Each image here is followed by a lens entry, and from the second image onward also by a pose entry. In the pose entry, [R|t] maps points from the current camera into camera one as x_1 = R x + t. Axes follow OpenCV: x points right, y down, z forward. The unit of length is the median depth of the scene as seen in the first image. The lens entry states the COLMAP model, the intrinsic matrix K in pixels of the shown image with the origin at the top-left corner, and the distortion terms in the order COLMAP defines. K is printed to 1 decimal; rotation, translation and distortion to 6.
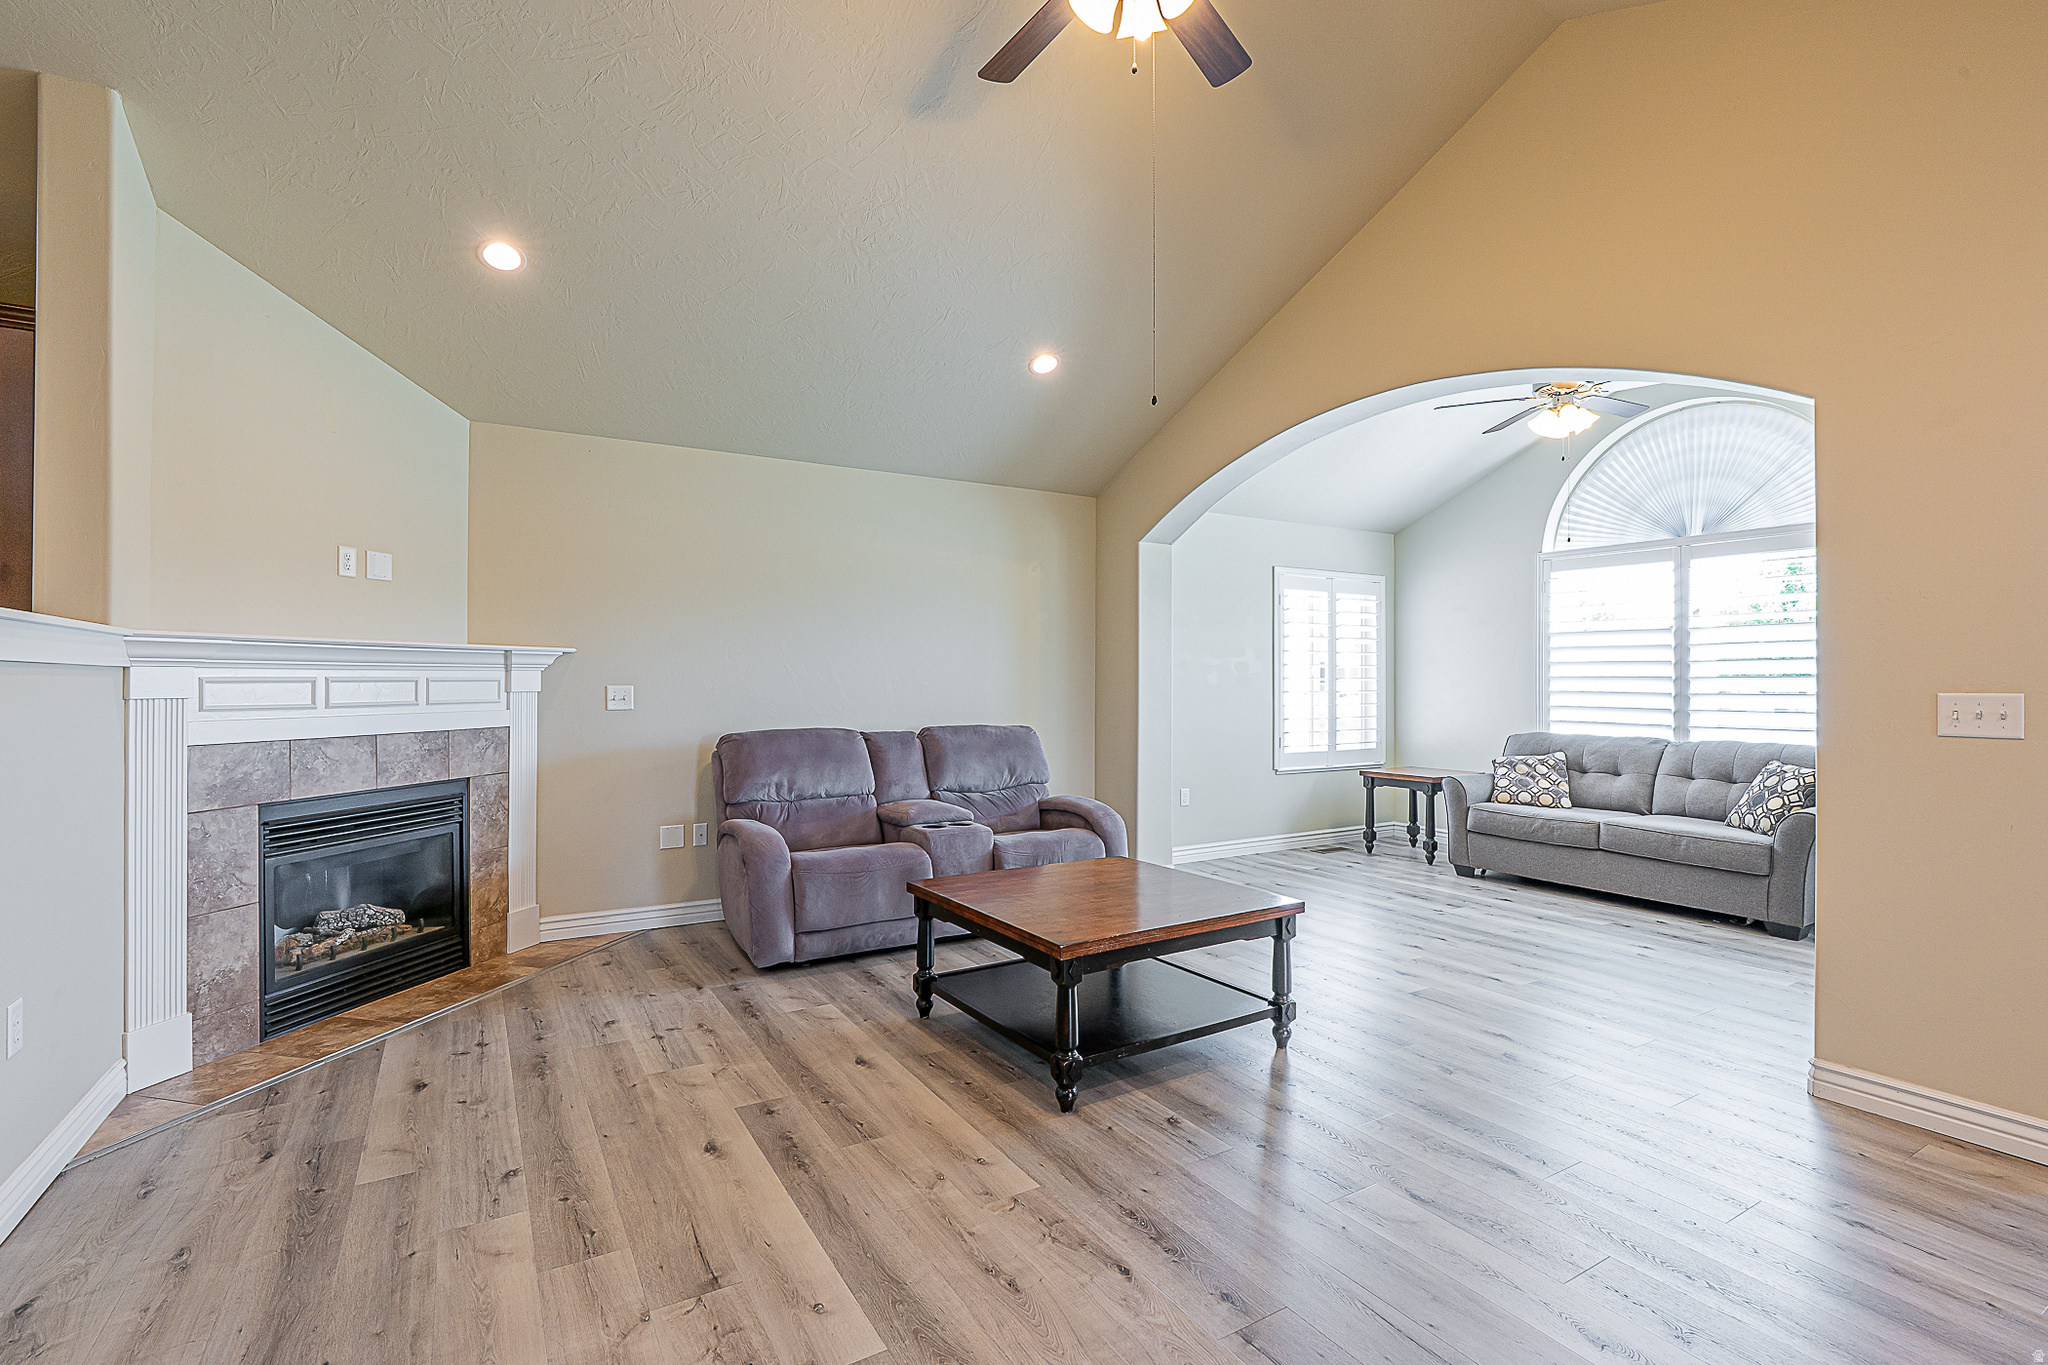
lens RADIAL K [[932.7, 0, 1024.0], [0, 932.7, 682.5], [0, 0, 1]] dist [-0.010851, 0.004089]
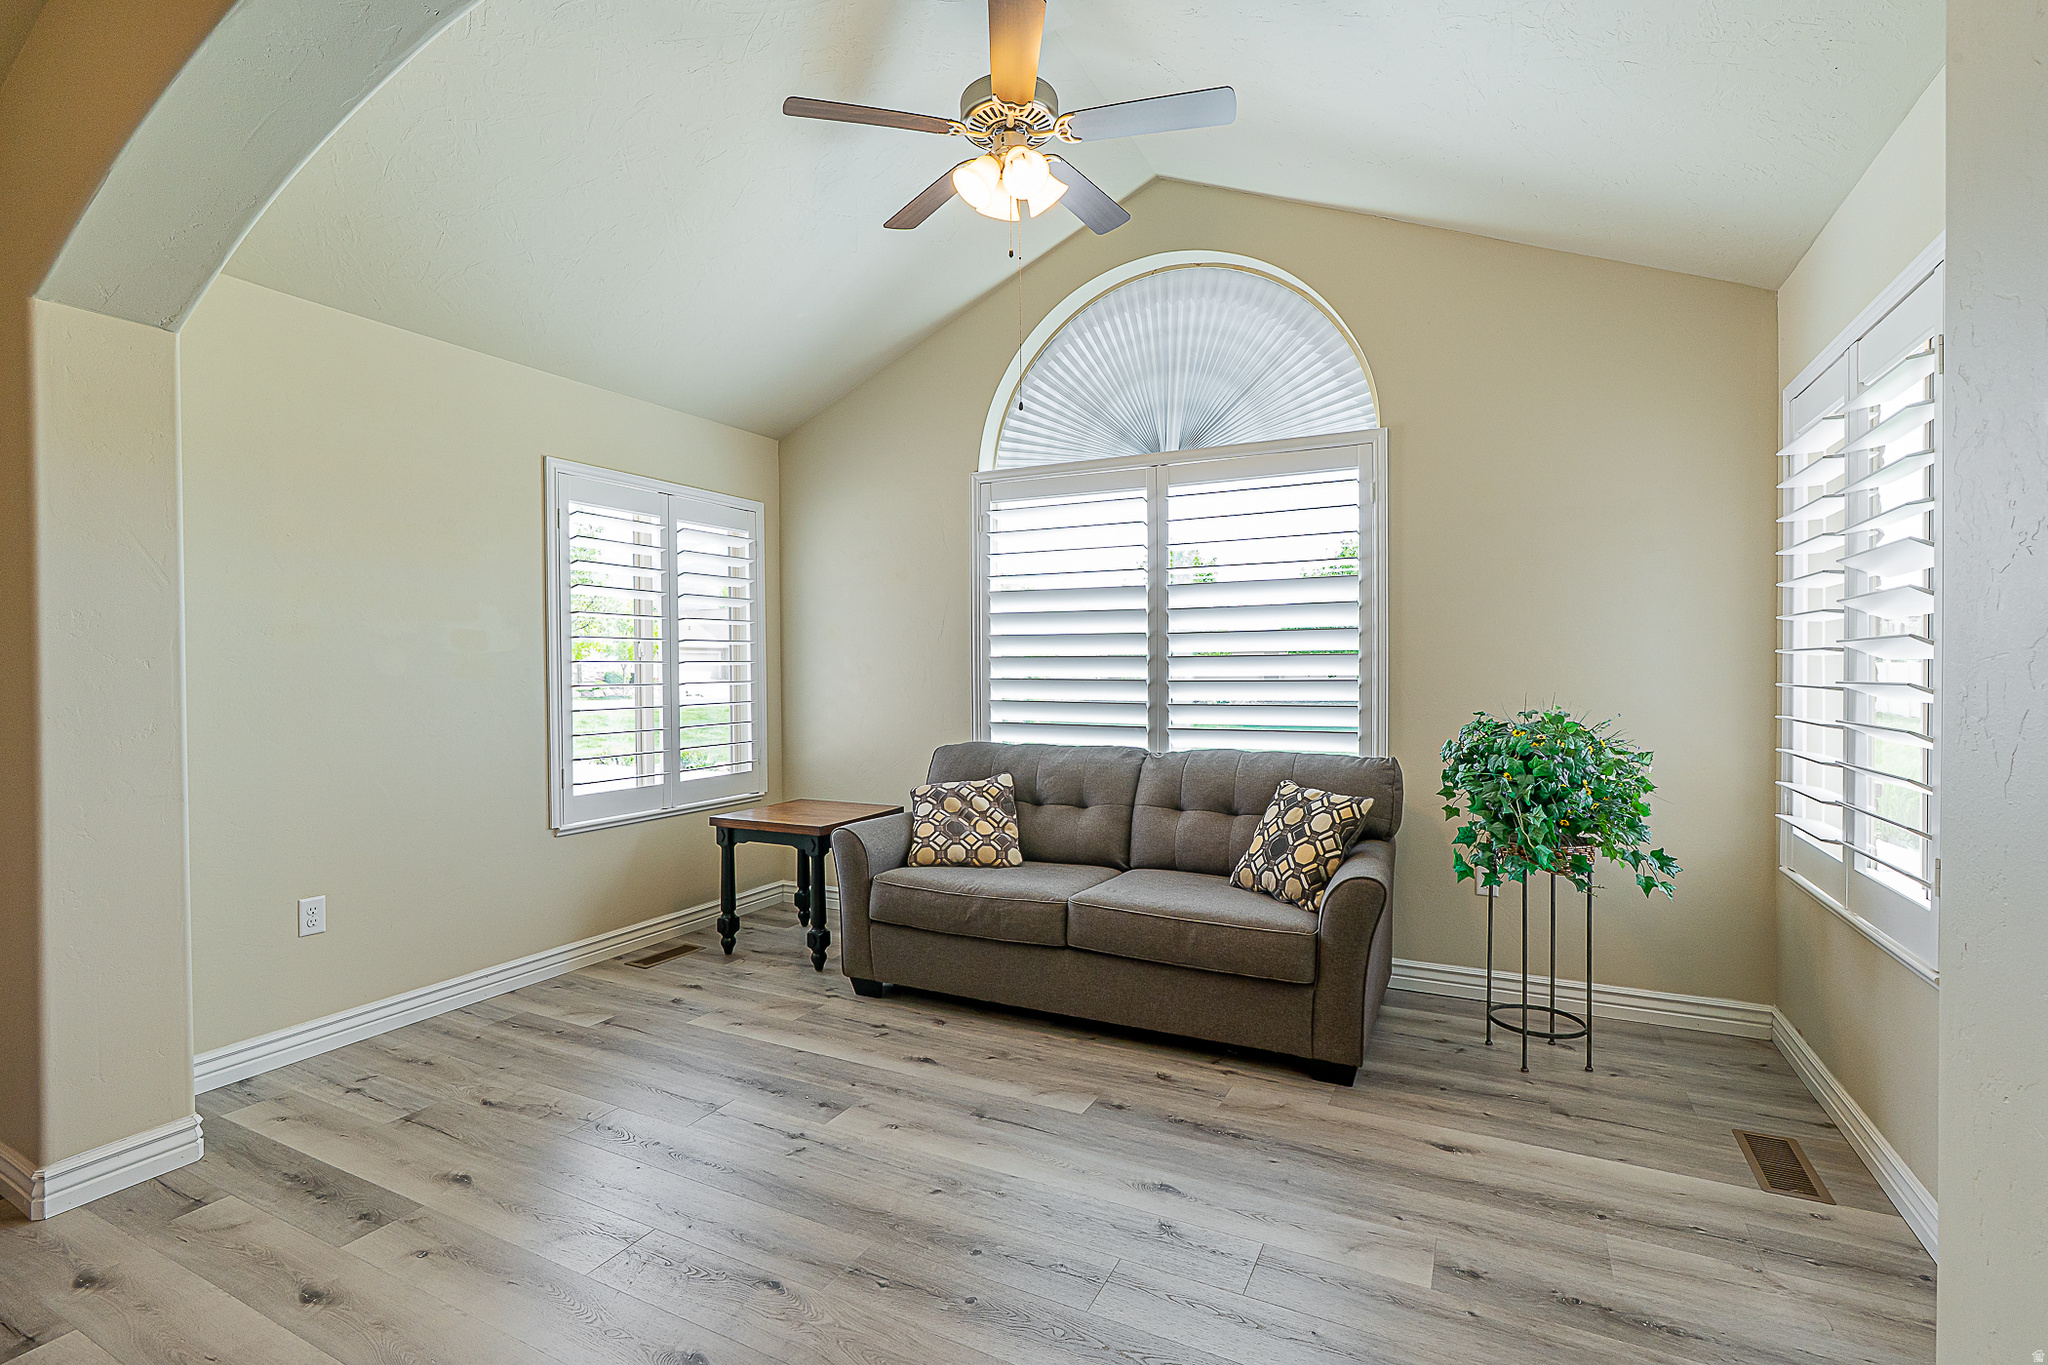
lens RADIAL K [[932.7, 0, 1024.0], [0, 932.7, 682.5], [0, 0, 1]] dist [-0.010851, 0.004089]
pose [[0.850208, -0.015363, 0.526222, 0.305322], [0.007672, 0.999830, 0.016795, 0.001156], [-0.526391, -0.010243, 0.850181, 0.546116]]
